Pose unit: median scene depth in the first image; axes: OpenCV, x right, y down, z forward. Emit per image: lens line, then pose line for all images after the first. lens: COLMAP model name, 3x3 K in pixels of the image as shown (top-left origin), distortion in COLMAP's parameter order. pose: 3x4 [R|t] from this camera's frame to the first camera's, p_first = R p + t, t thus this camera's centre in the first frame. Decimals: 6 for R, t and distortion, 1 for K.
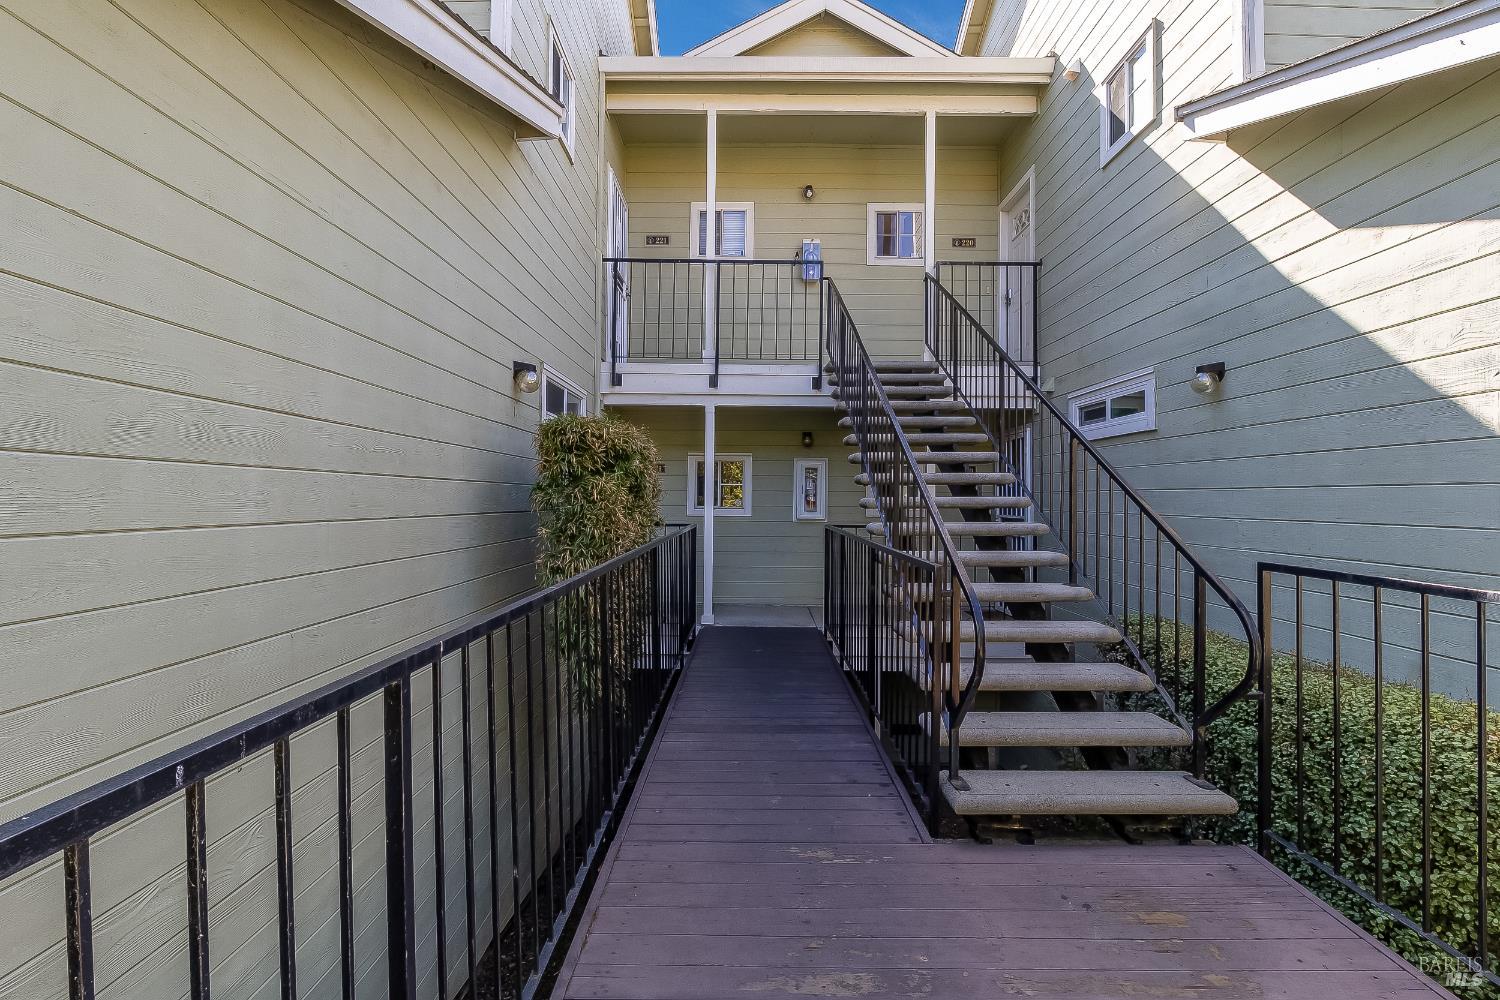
lens RADIAL K [[703.9, 0, 749.5], [0, 703.9, 493.8], [0, 0, 1]] dist [-0.002769, 0.000020]
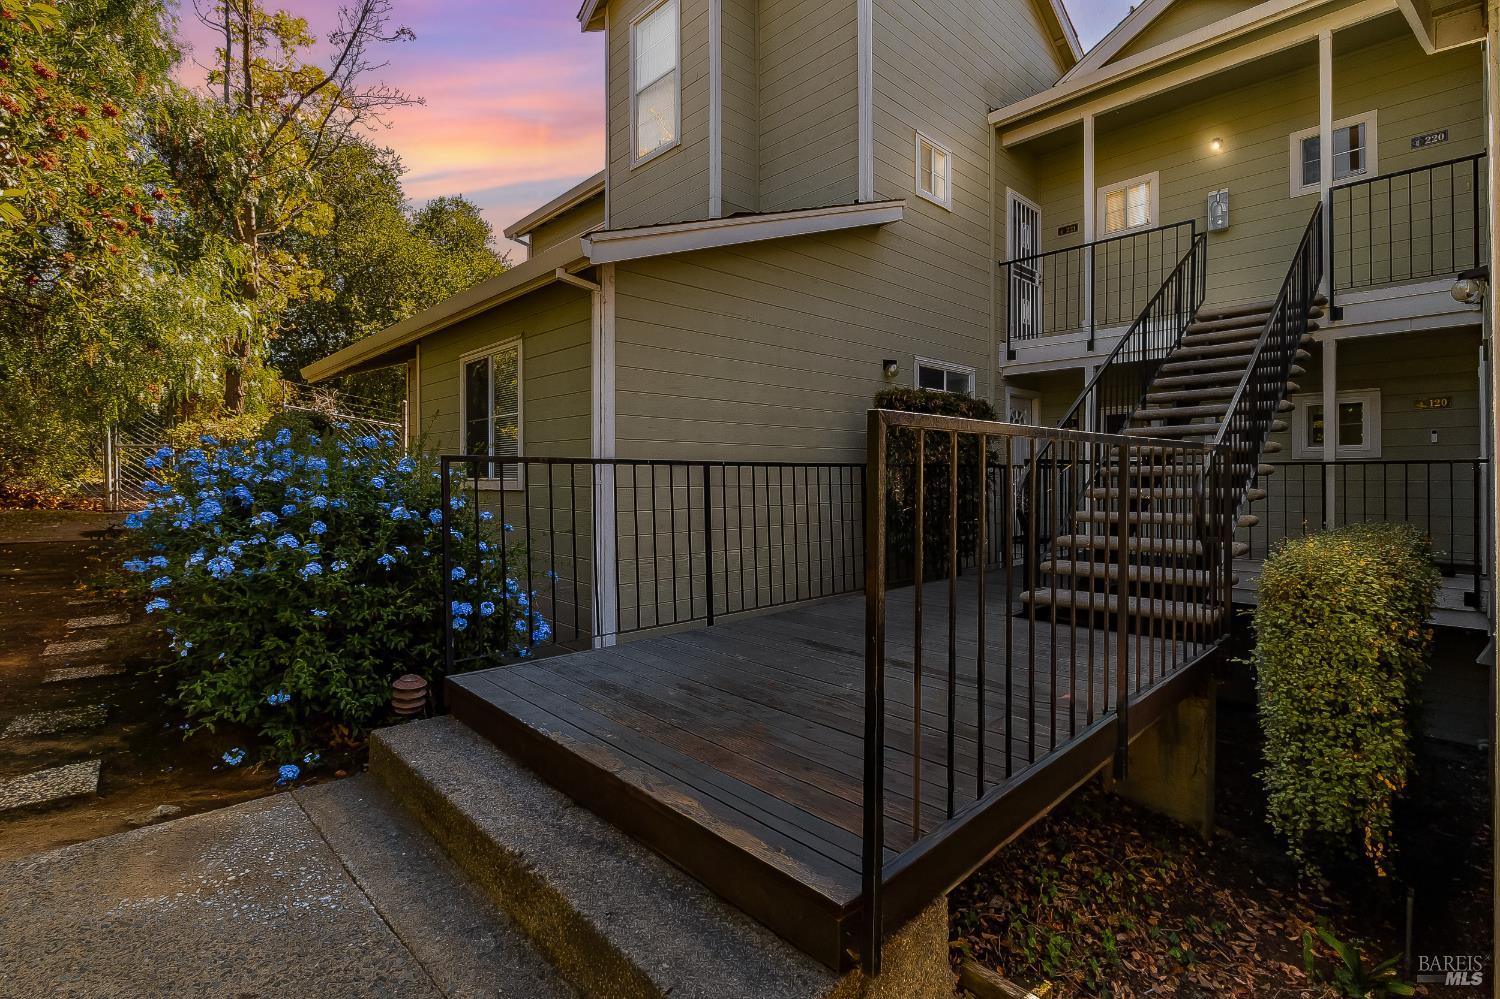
lens RADIAL K [[703.9, 0, 750.2], [0, 703.9, 492.6], [0, 0, 1]] dist [-0.002769, 0.000020]
pose [[0.694722, 0.006457, -0.719249, 0.408565], [0.016586, 0.999550, 0.024994, 0.050437], [0.719087, -0.029293, 0.694302, -0.252980]]
